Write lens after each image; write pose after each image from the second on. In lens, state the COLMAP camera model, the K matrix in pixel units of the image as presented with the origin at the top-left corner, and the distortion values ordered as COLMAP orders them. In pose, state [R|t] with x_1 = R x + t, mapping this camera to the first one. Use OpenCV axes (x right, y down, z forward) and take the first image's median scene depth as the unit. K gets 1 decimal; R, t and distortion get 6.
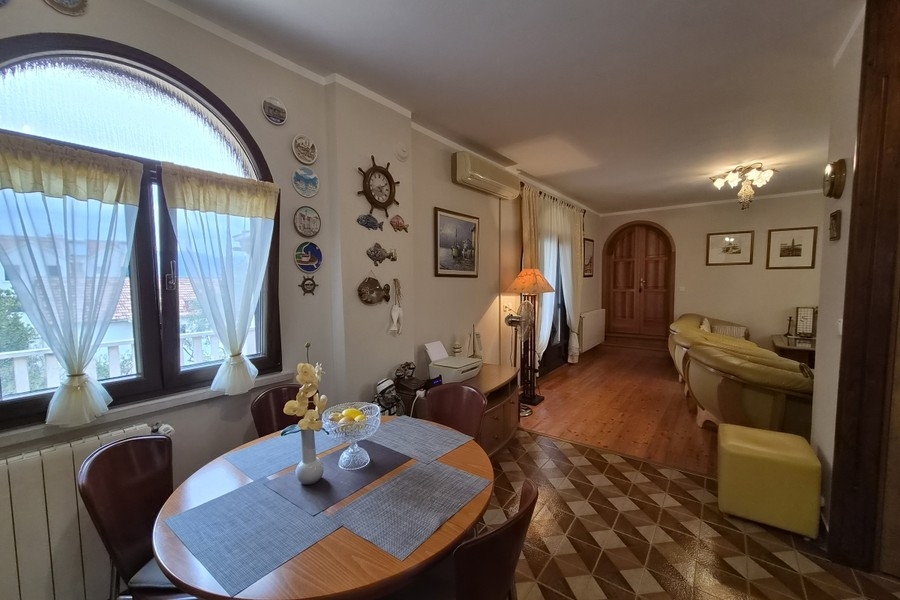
lens RADIAL K [[373.3, 0, 442.4], [0, 373.3, 307.4], [0, 0, 1]] dist [-0.003645, 0.002113]
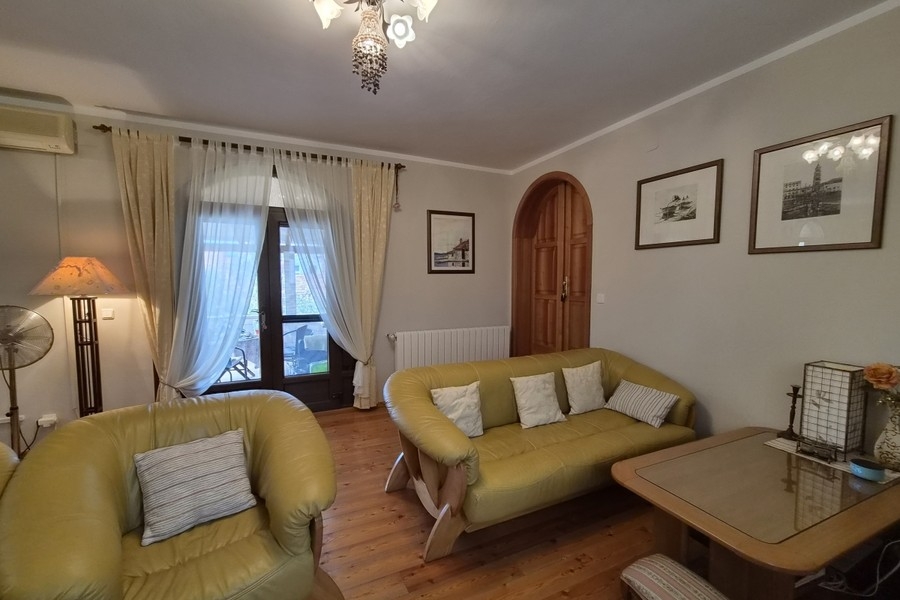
lens RADIAL K [[373.3, 0, 451.9], [0, 373.3, 303.2], [0, 0, 1]] dist [-0.003645, 0.002113]
pose [[0.880995, 0.043423, -0.471129, 0.723347], [-0.047369, 0.998871, 0.003485, -0.035732], [0.470749, 0.019246, 0.882057, 0.477760]]
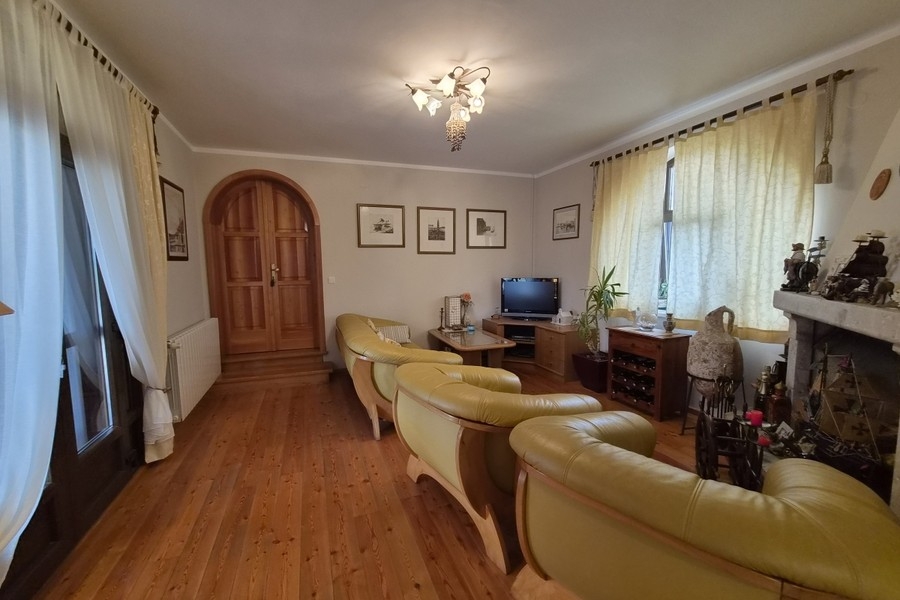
lens RADIAL K [[383.8, 0, 448.6], [0, 383.8, 305.6], [0, 0, 1]] dist [0.000894, -0.000139]
pose [[0.546659, -0.081438, 0.833386, 0.160615], [0.064333, 0.996402, 0.055169, -0.026980], [-0.834881, 0.023455, 0.549931, 0.431602]]
